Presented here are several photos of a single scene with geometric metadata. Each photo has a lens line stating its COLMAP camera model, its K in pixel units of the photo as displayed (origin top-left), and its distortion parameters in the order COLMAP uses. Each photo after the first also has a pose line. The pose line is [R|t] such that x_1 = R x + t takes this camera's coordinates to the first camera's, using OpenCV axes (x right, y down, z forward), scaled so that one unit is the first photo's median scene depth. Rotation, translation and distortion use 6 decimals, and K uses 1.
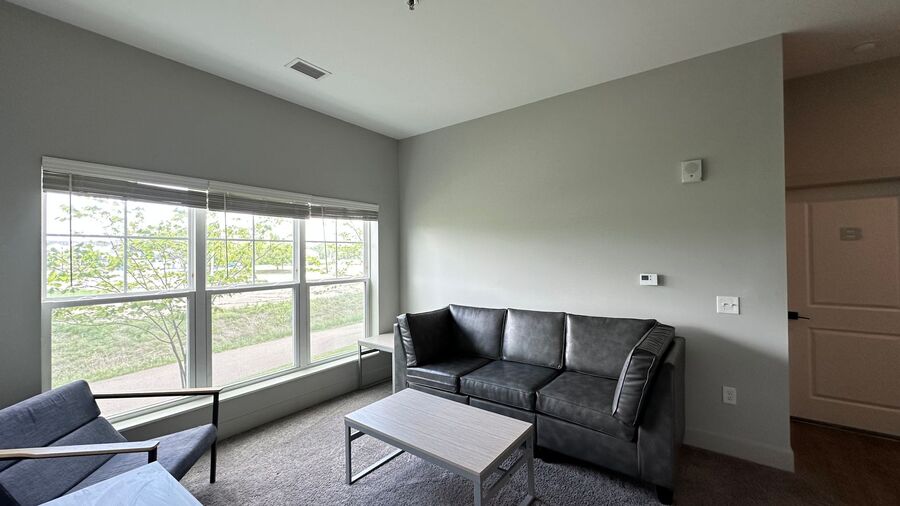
lens RADIAL K [[360.1, 0, 450.0], [0, 360.1, 253.0], [0, 0, 1]] dist [0.000146, 0.000031]
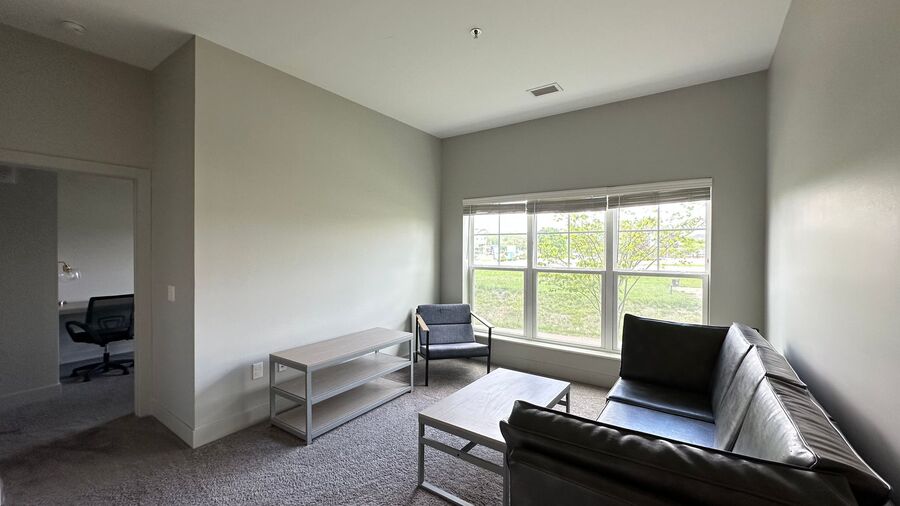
lens RADIAL K [[356.7, 0, 452.5], [0, 356.7, 248.4], [0, 0, 1]] dist [0.001137, -0.000074]
pose [[0.037108, 0.026686, -0.998955, 0.728527], [0.017533, 0.999472, 0.027351, -0.023228], [0.999157, -0.018530, 0.036621, 0.597028]]
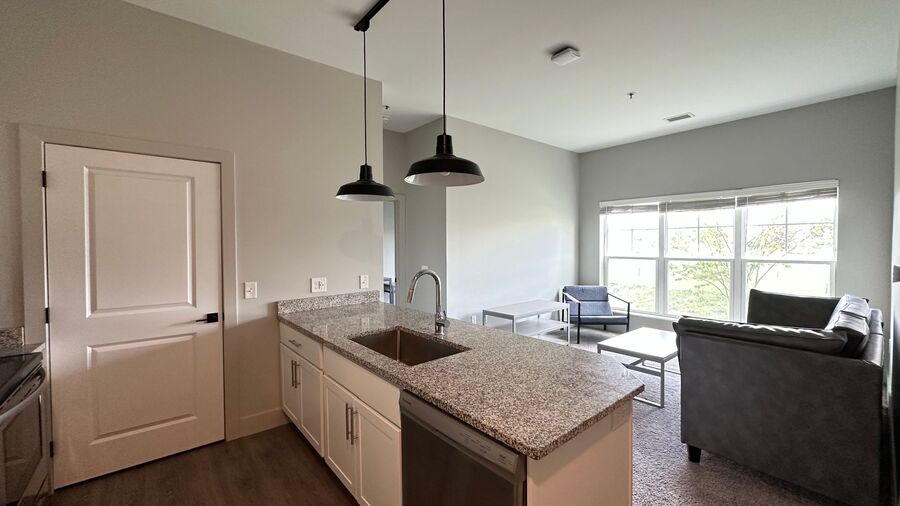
lens RADIAL K [[356.7, 0, 452.5], [0, 356.7, 248.4], [0, 0, 1]] dist [0.001137, -0.000074]
pose [[-0.226761, 0.041850, -0.973051, 1.226974], [0.033432, 0.998822, 0.035167, -0.037113], [0.973376, -0.024557, -0.227893, 0.368381]]
